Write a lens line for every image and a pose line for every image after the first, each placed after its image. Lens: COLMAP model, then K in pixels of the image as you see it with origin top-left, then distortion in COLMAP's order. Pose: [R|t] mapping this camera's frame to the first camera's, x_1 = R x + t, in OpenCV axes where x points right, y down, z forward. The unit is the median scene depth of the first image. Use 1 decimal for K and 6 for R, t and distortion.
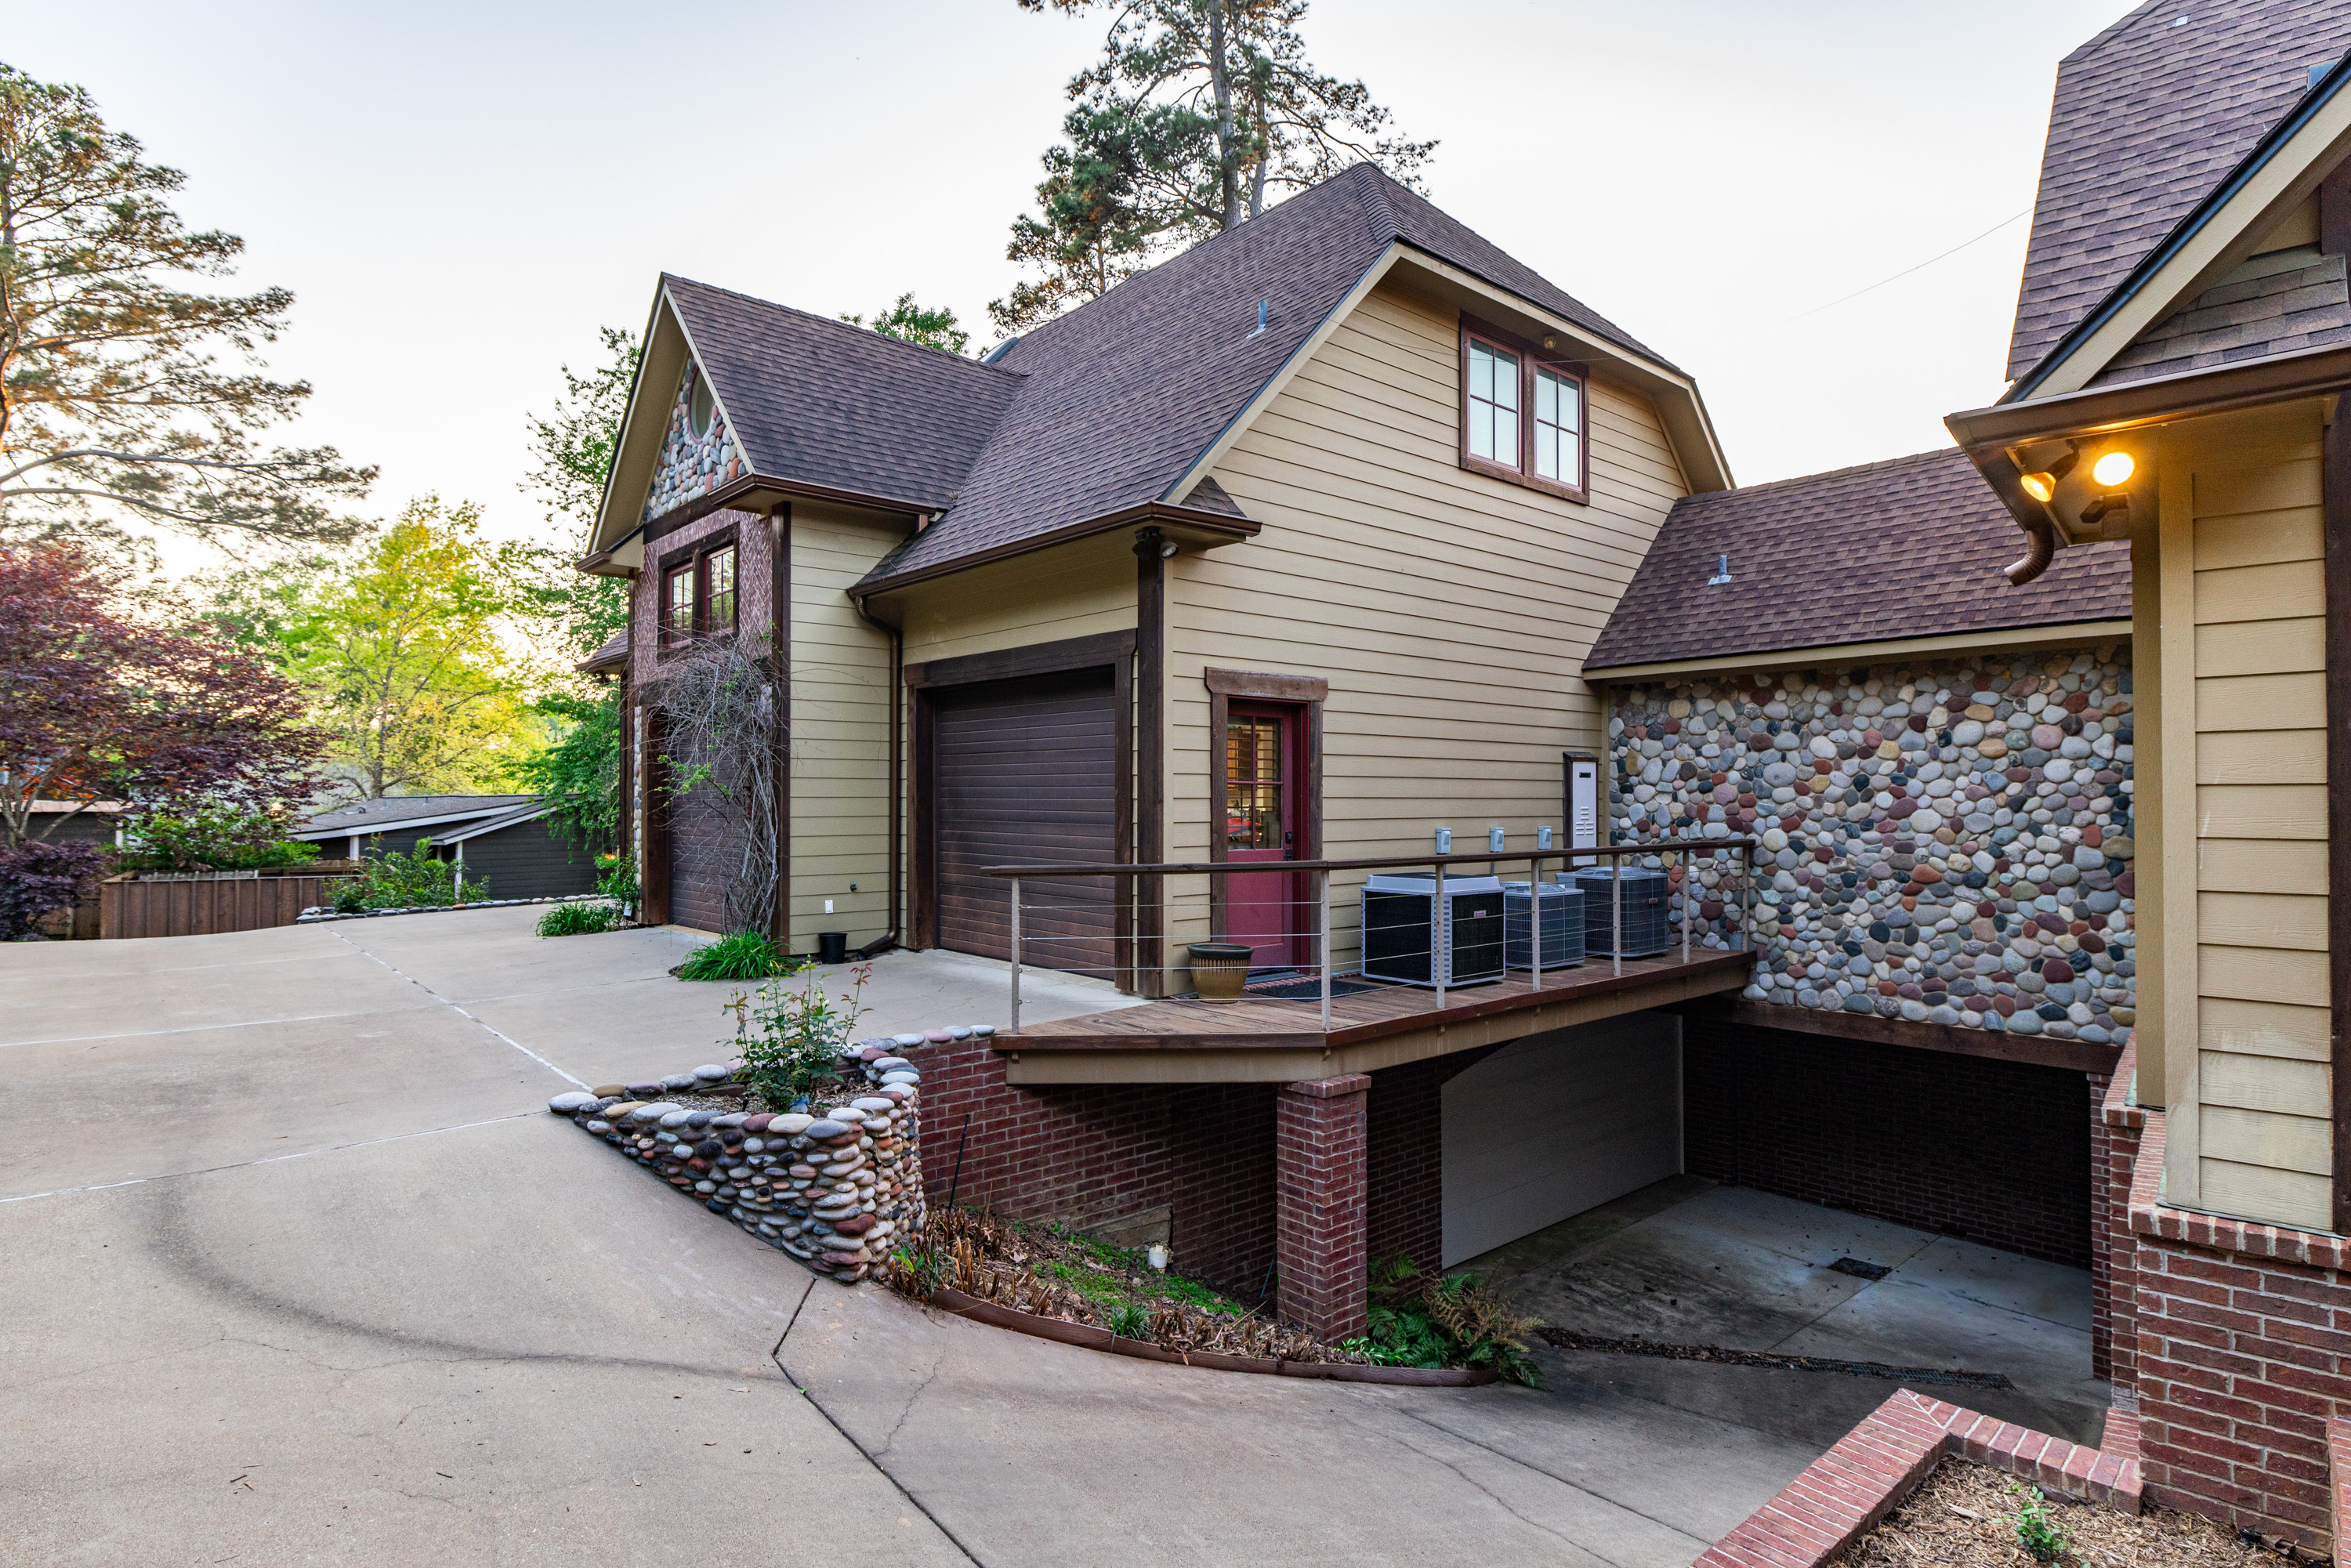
lens RADIAL K [[1322.3, 0, 1170.3], [0, 1322.3, 785.1], [0, 0, 1]] dist [0.000833, 0.000074]
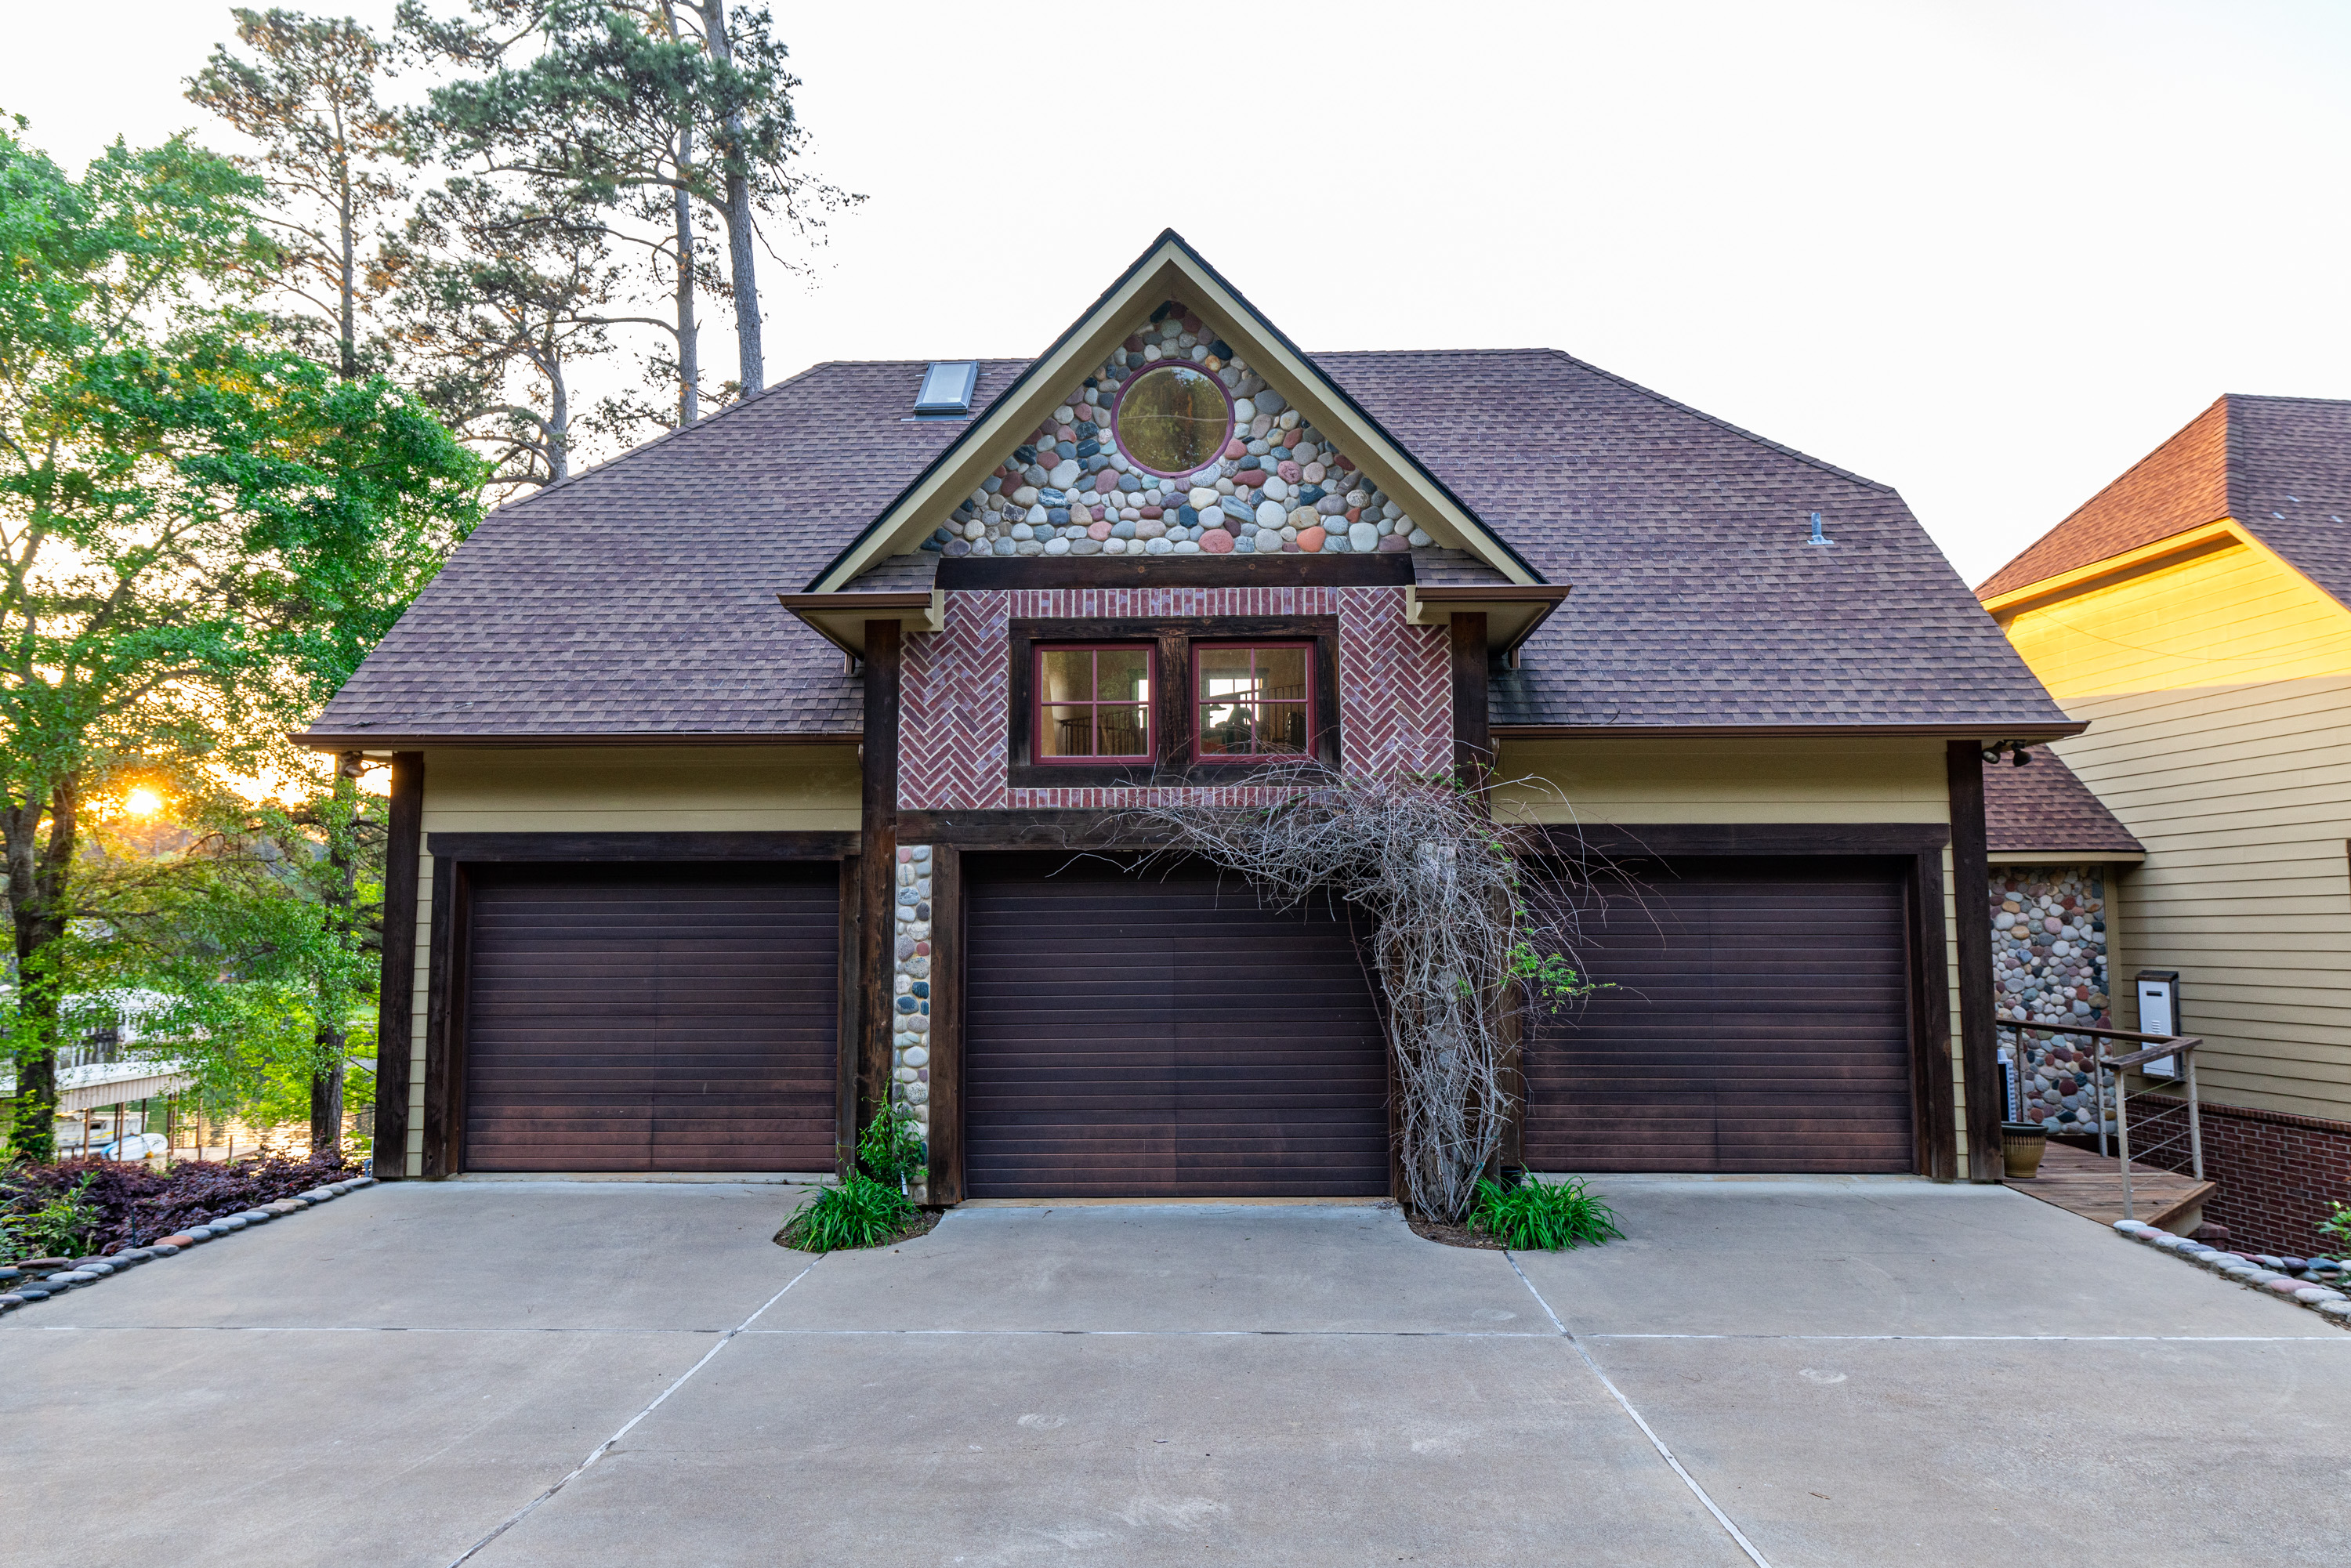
lens RADIAL K [[1426.4, 0, 1177.6], [0, 1426.4, 784.5], [0, 0, 1]] dist [-0.031588, -0.000594]
pose [[0.687117, 0.075122, 0.722653, -1.139746], [-0.011261, 0.995622, -0.092790, -0.036274], [-0.726460, 0.055619, 0.684954, 0.630987]]
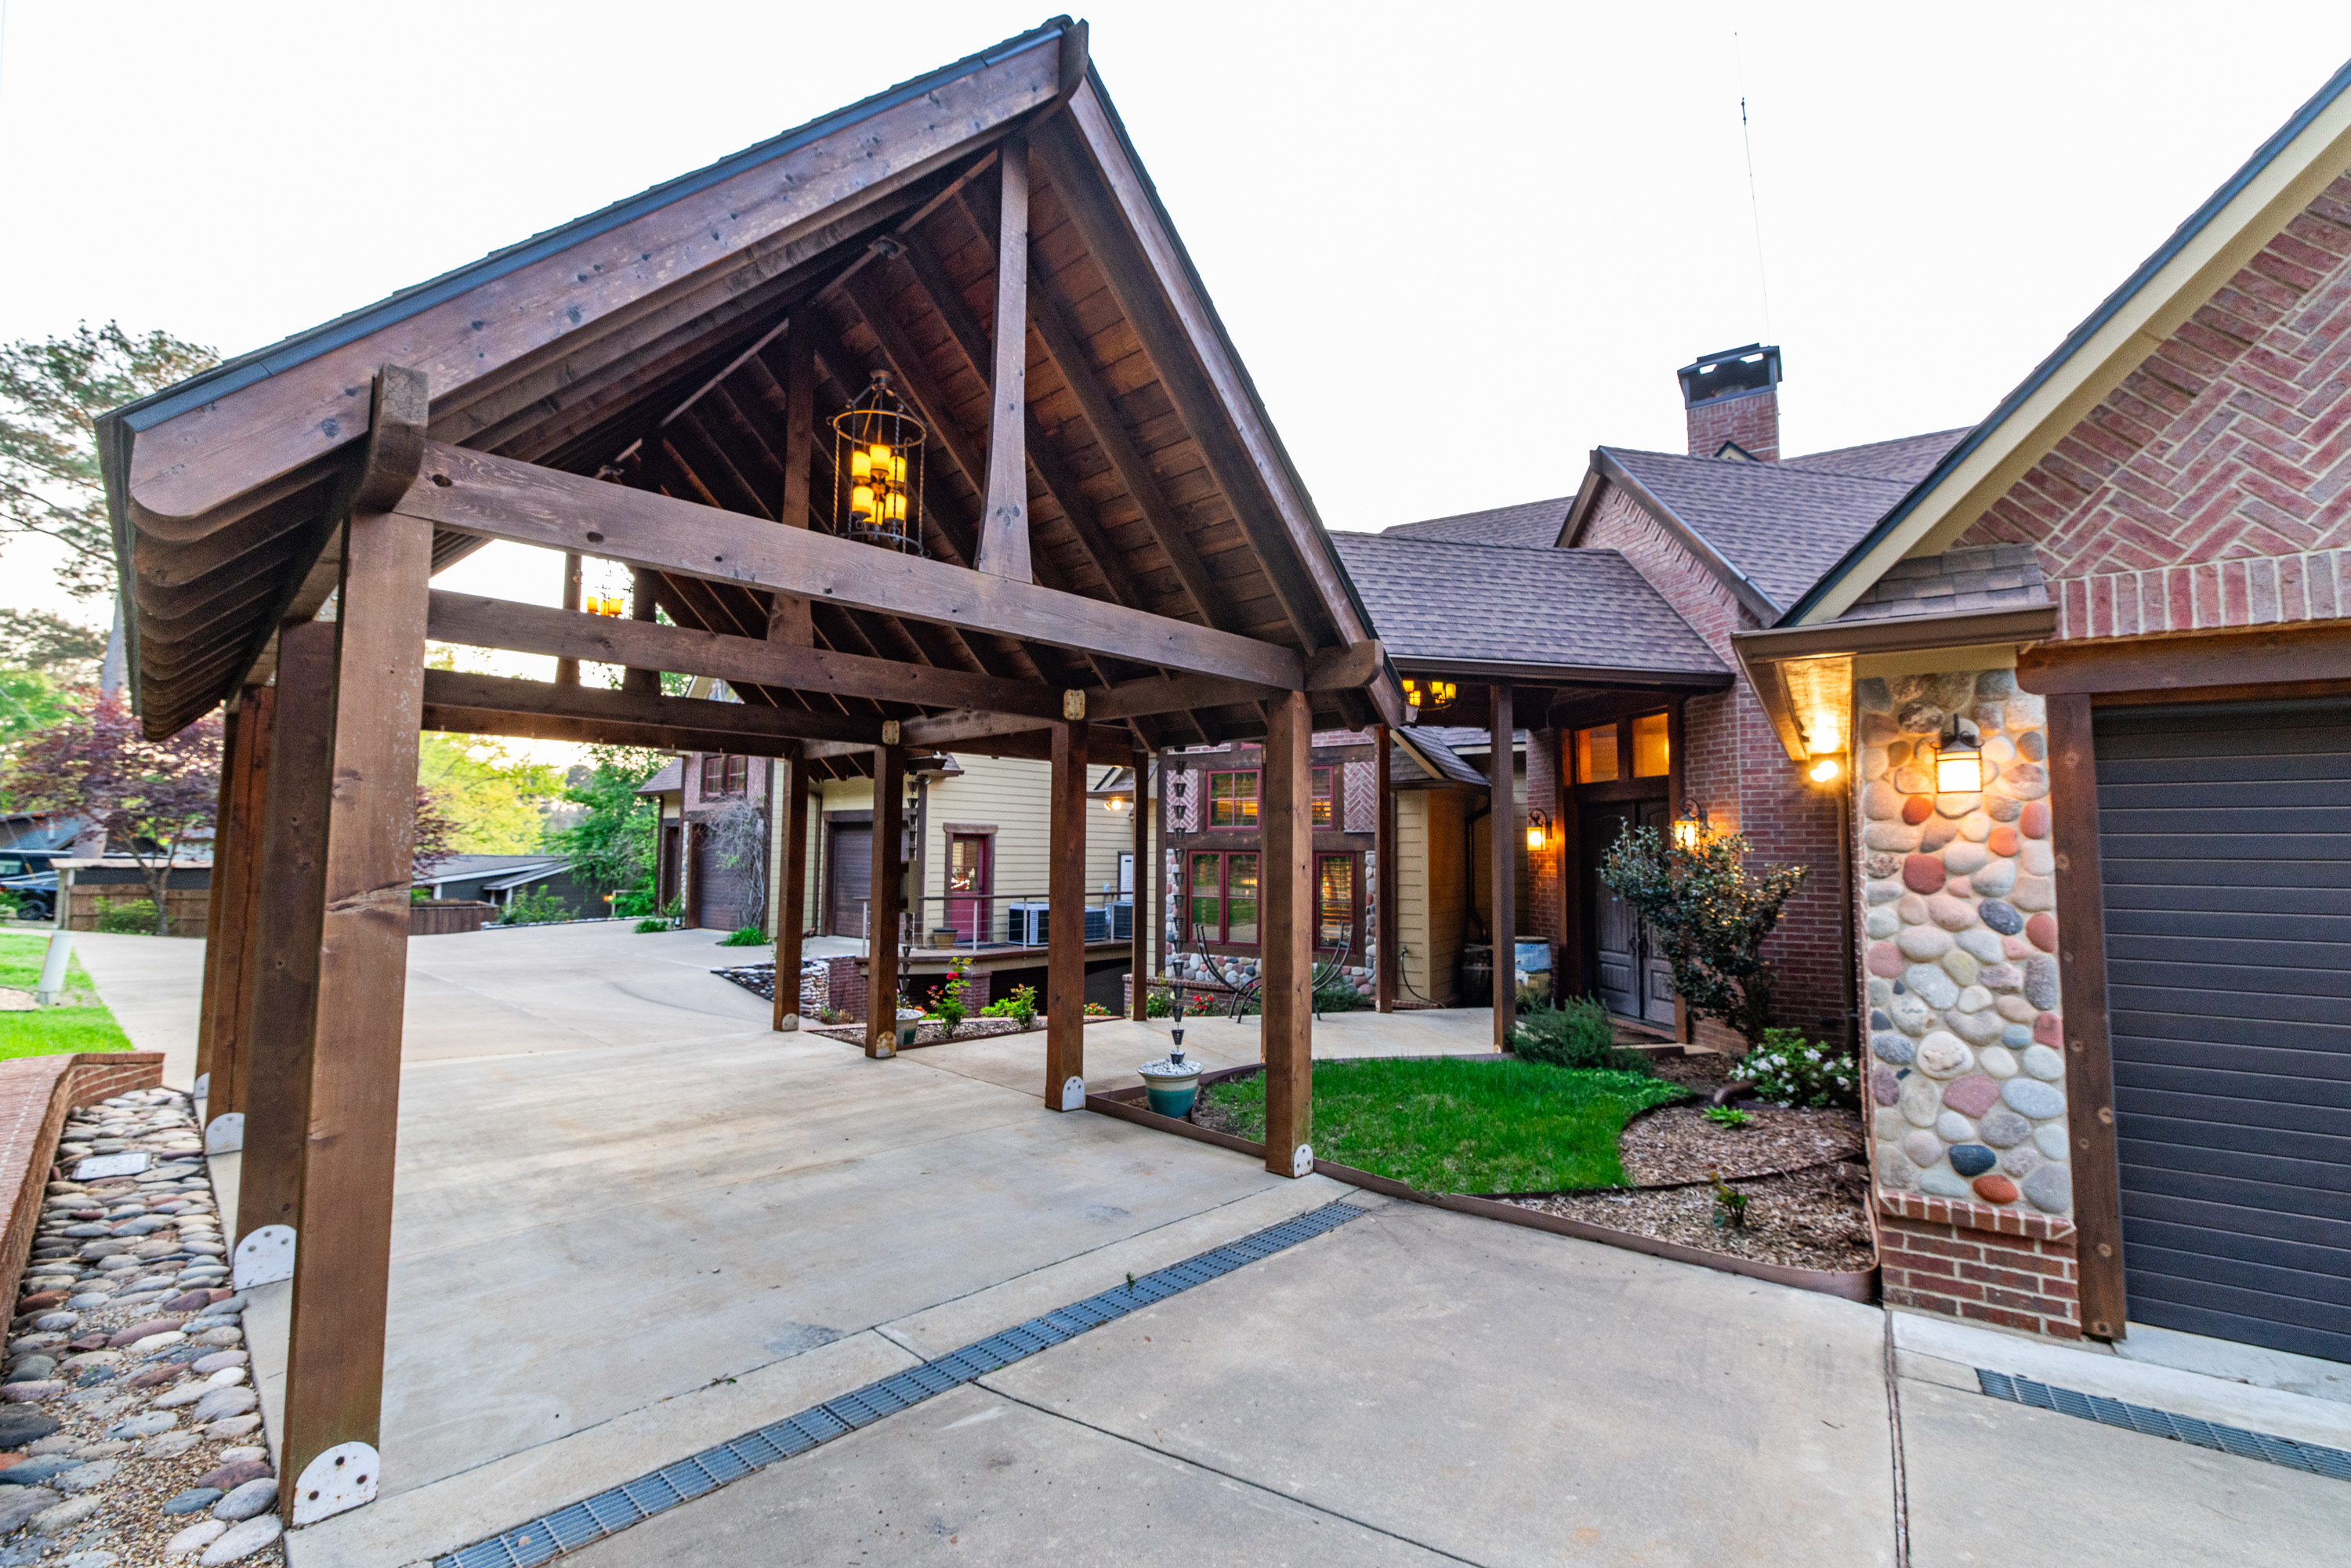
lens RADIAL K [[1033.8, 0, 1179.8], [0, 1033.8, 786.7], [0, 0, 1]] dist [-0.001236, -0.000062]
pose [[0.988698, 0.018196, 0.148812, 0.168050], [-0.009861, 0.998351, -0.056556, -0.043934], [-0.149596, 0.054449, 0.987247, -1.017206]]
